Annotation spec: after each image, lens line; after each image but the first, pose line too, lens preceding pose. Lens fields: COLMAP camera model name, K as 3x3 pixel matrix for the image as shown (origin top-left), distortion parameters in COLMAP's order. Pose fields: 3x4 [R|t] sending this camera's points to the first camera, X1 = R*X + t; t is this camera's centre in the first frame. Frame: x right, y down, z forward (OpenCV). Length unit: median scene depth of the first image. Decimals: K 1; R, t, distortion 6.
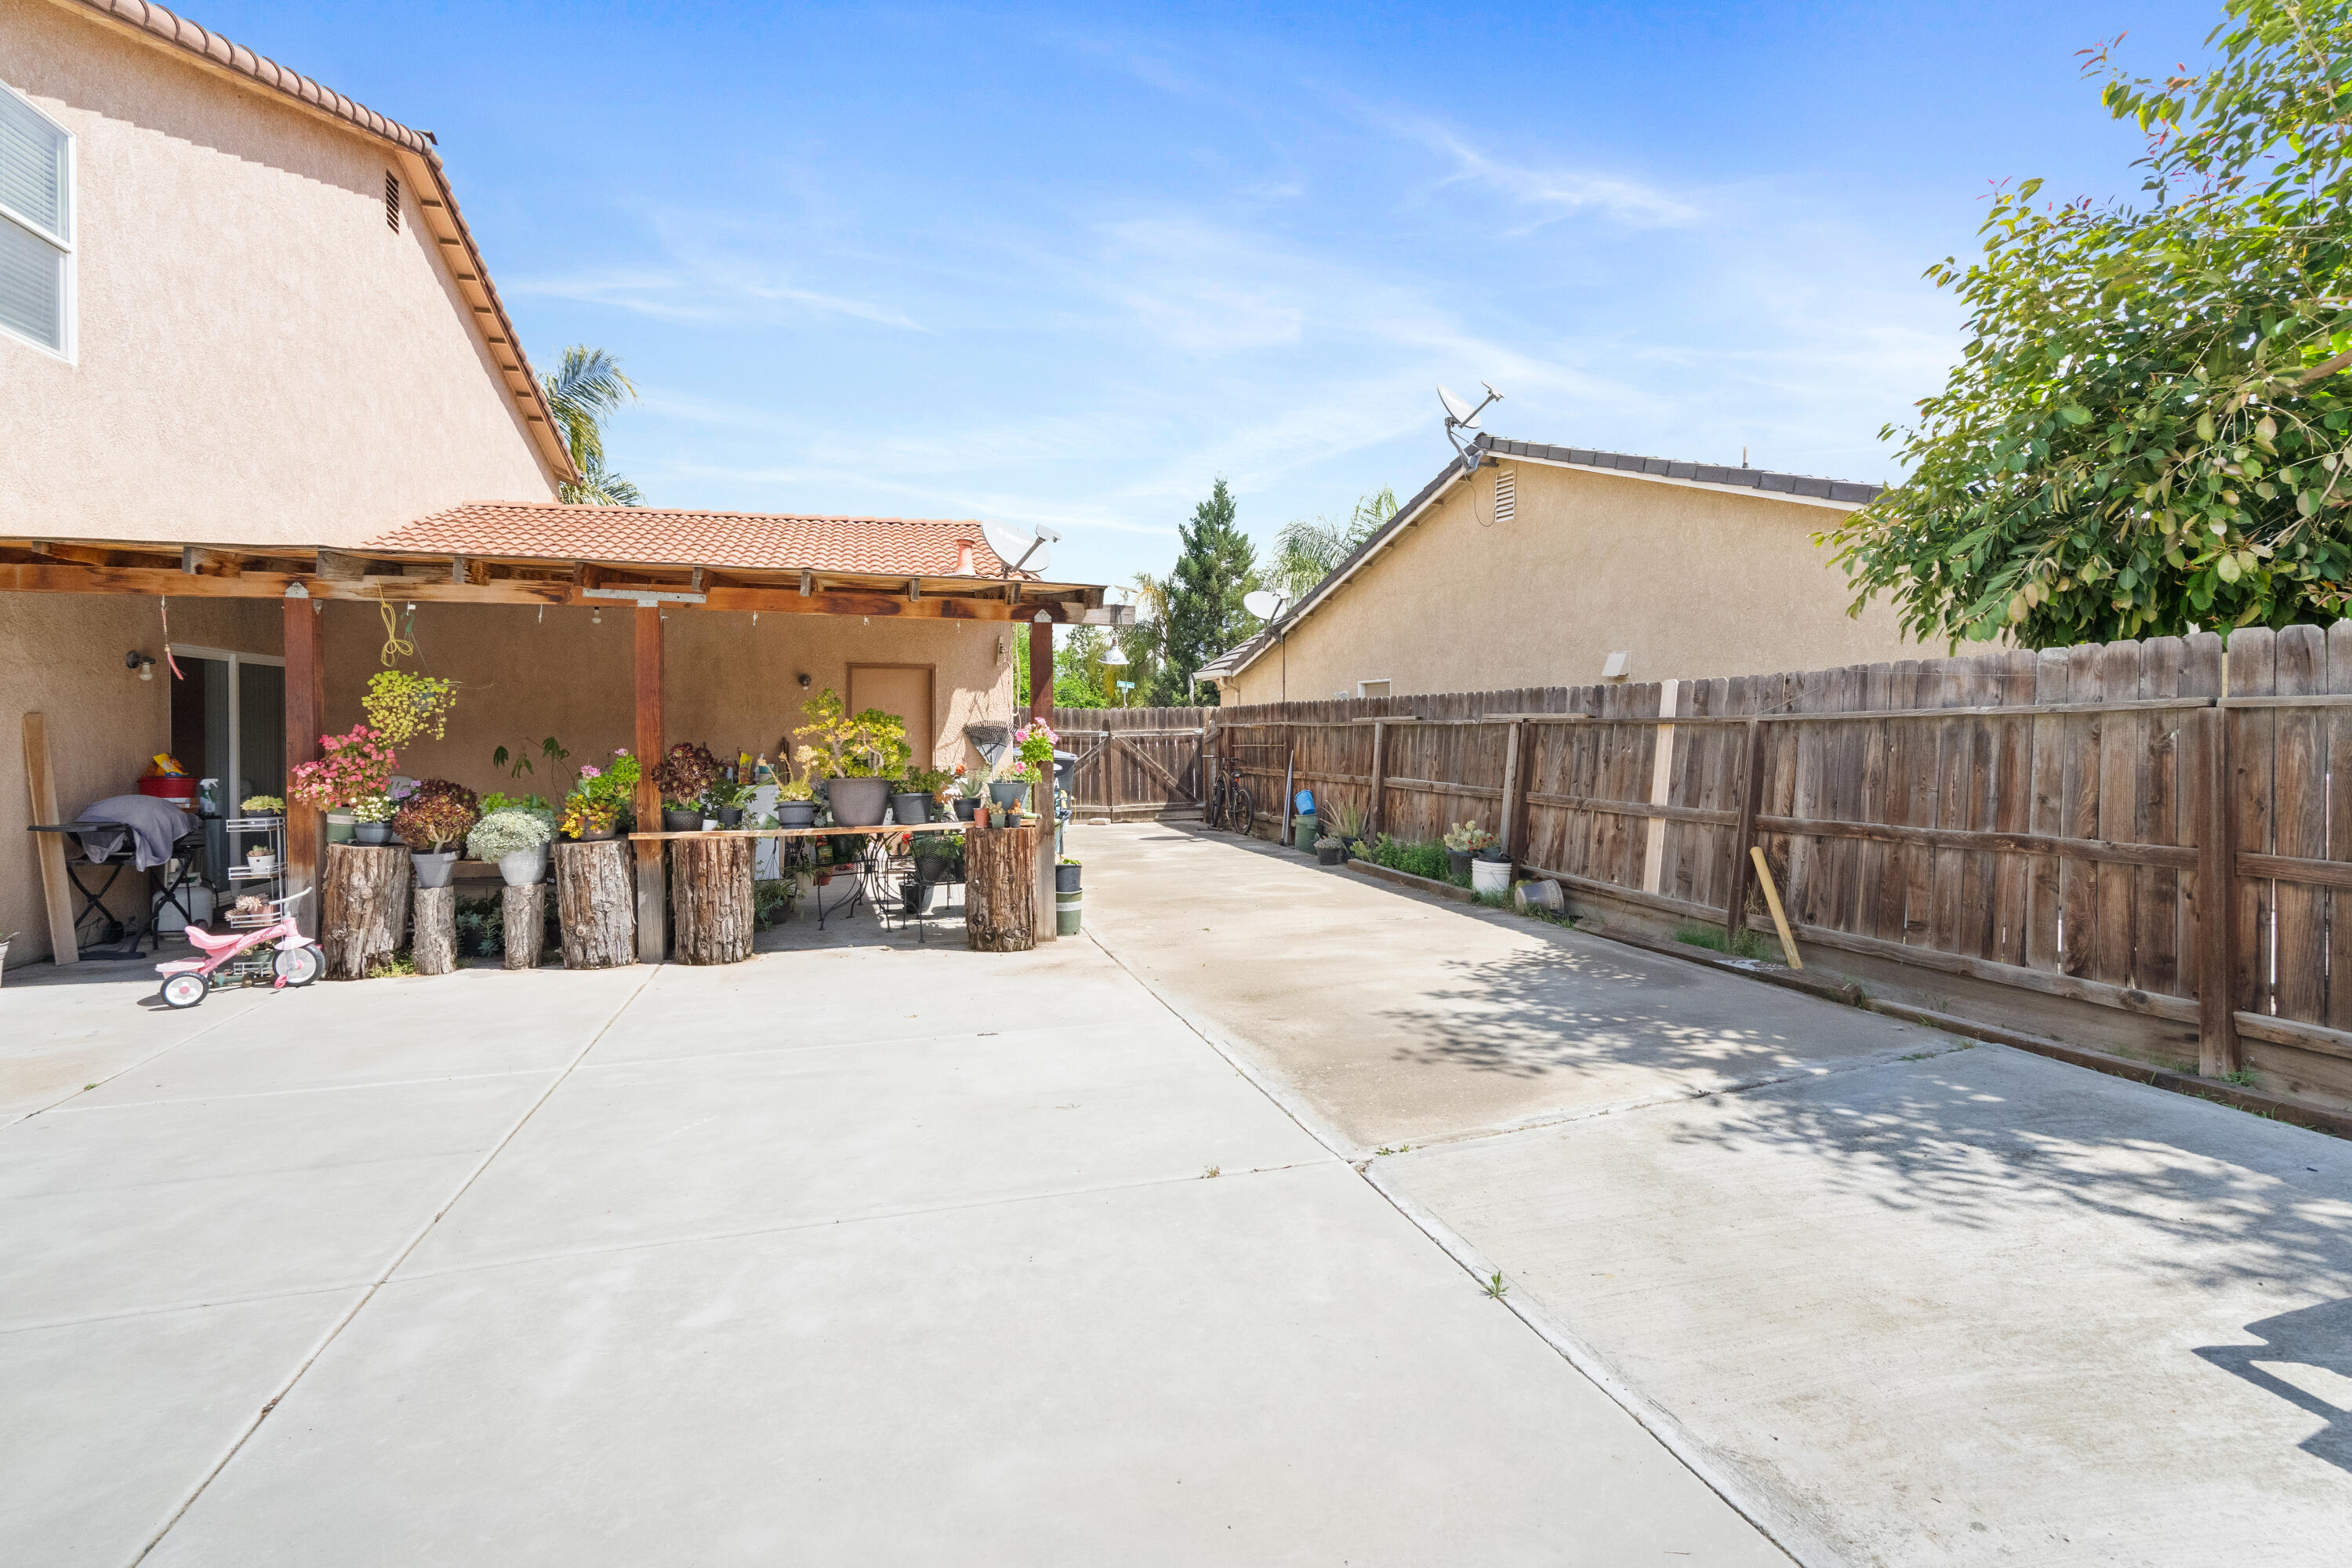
lens RADIAL K [[1083.6, 0, 1183.0], [0, 1083.6, 757.7], [0, 0, 1]] dist [-0.000029, 0.000280]
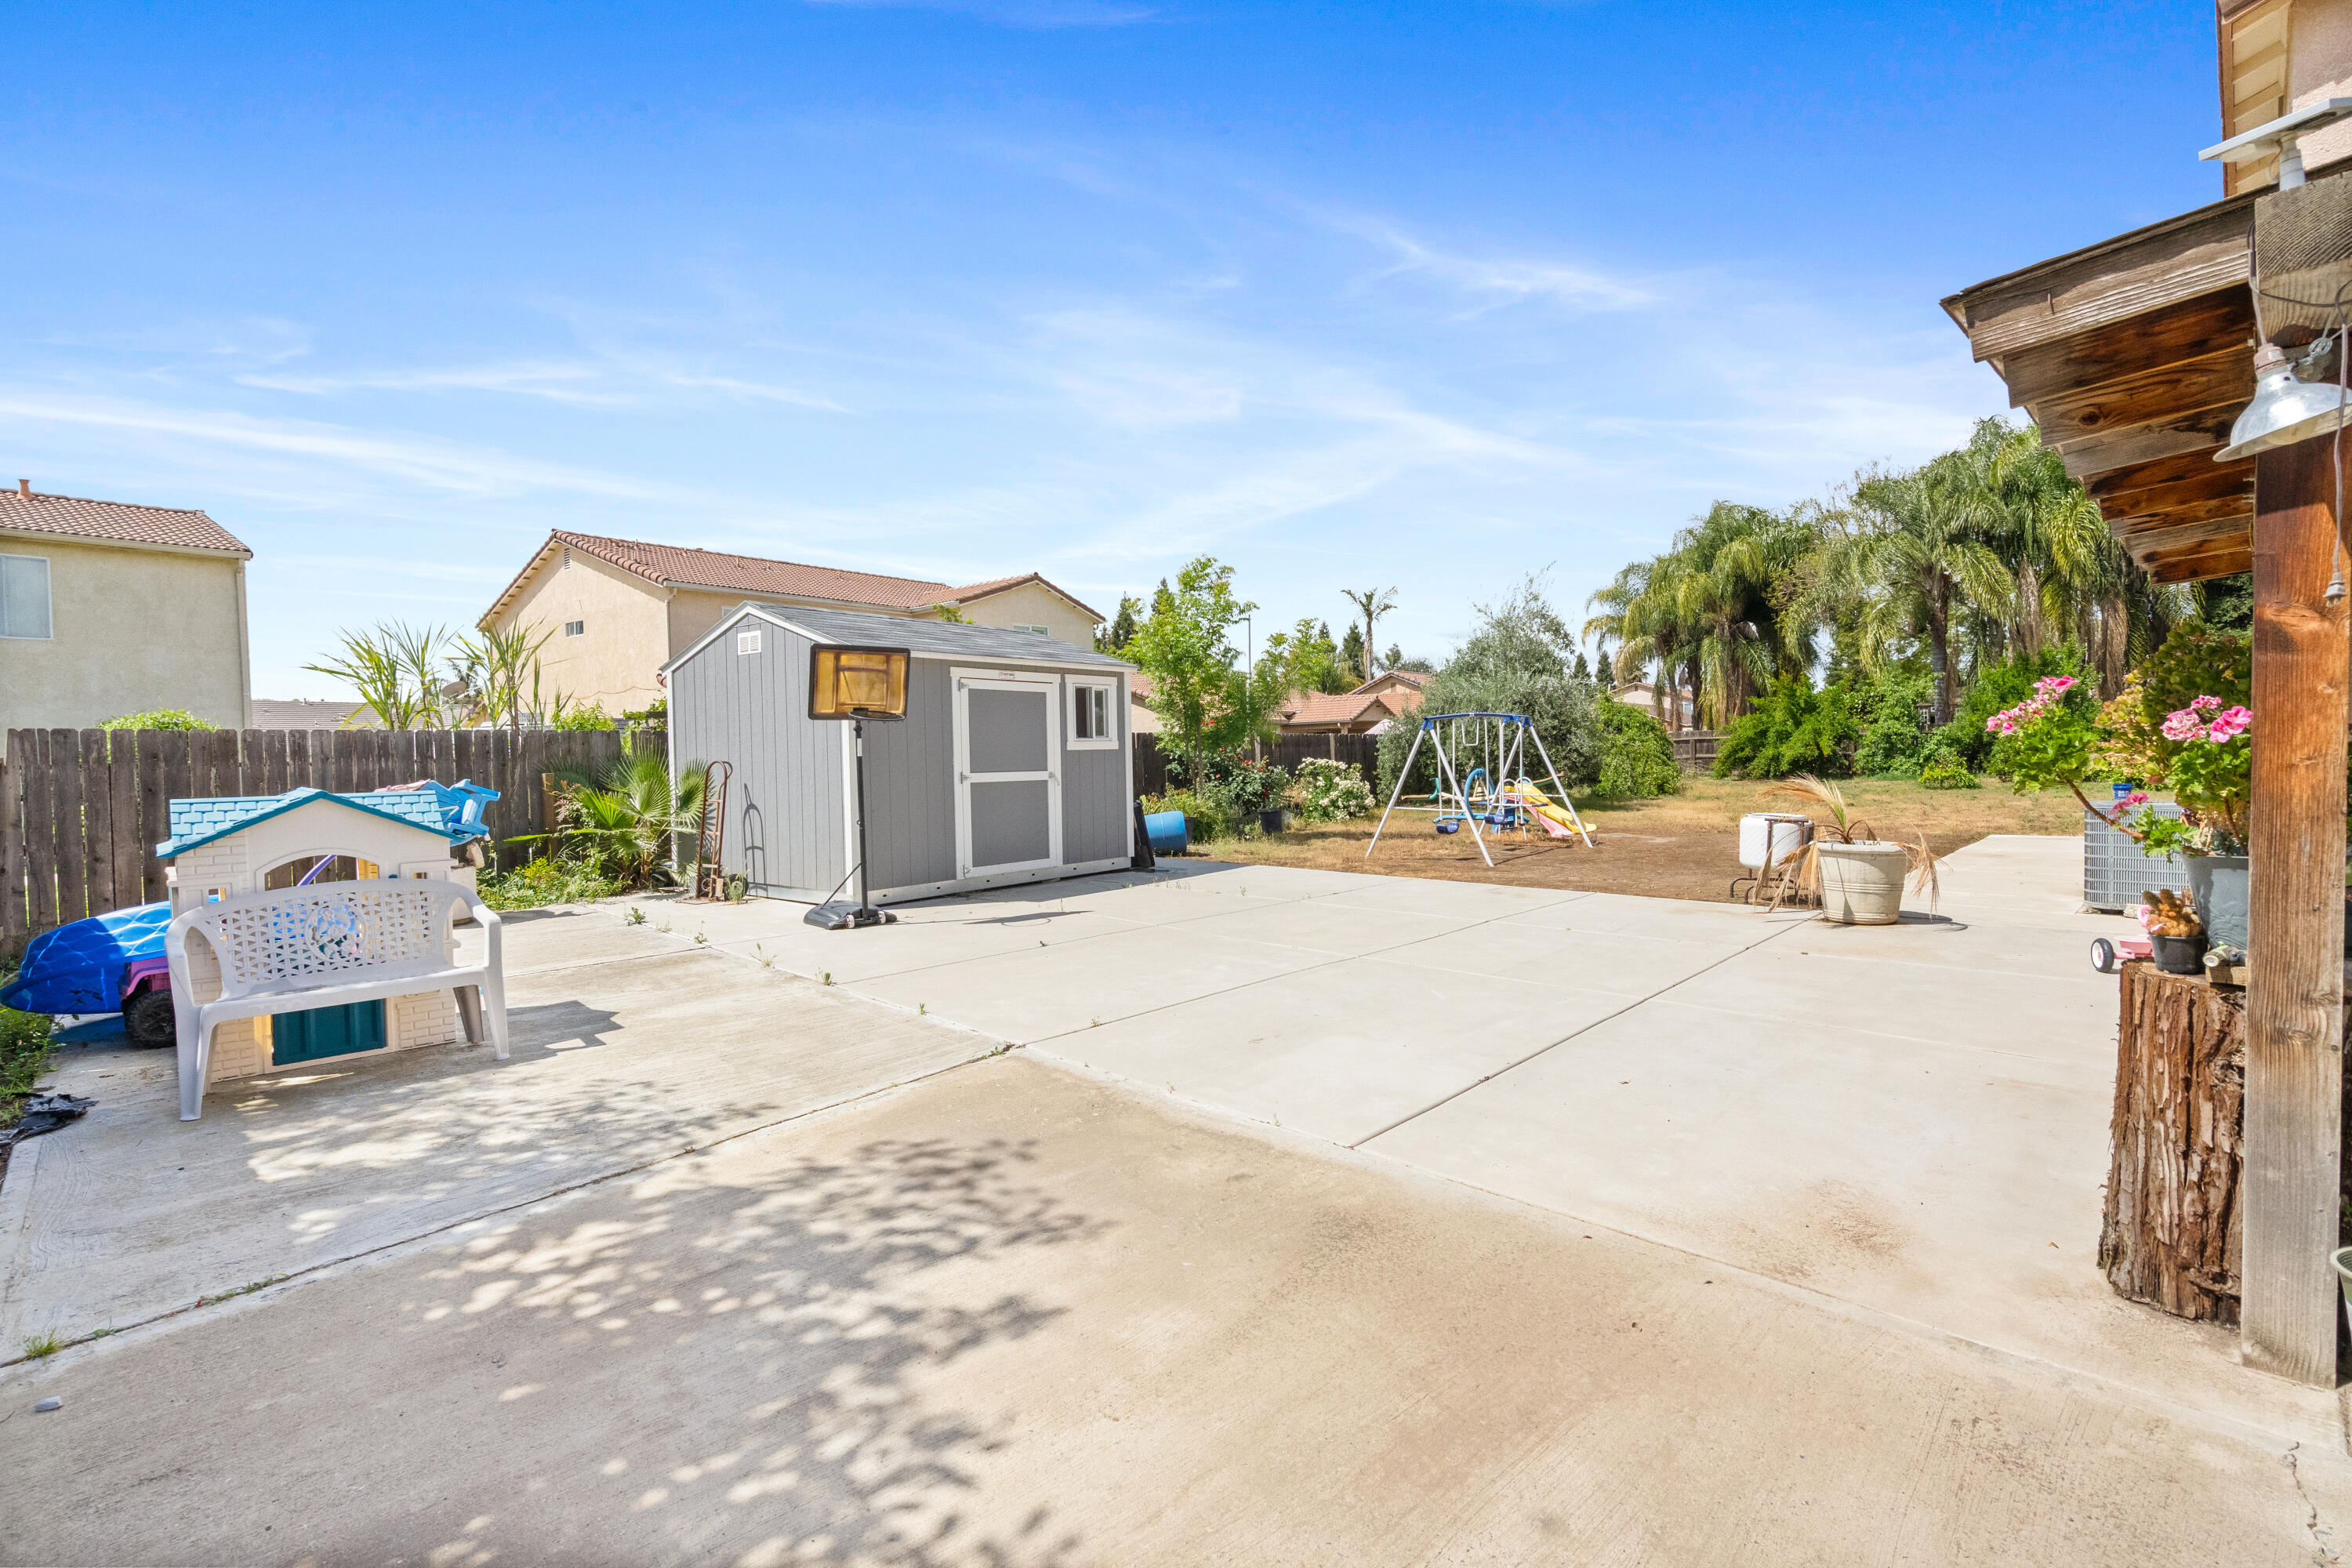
lens RADIAL K [[1083.6, 0, 1183.0], [0, 1083.6, 757.7], [0, 0, 1]] dist [-0.000029, 0.000280]
pose [[-0.871205, 0.039487, -0.489329, 0.305340], [0.020563, 0.998820, 0.043991, -0.031247], [0.490488, 0.028264, -0.870989, 1.102875]]
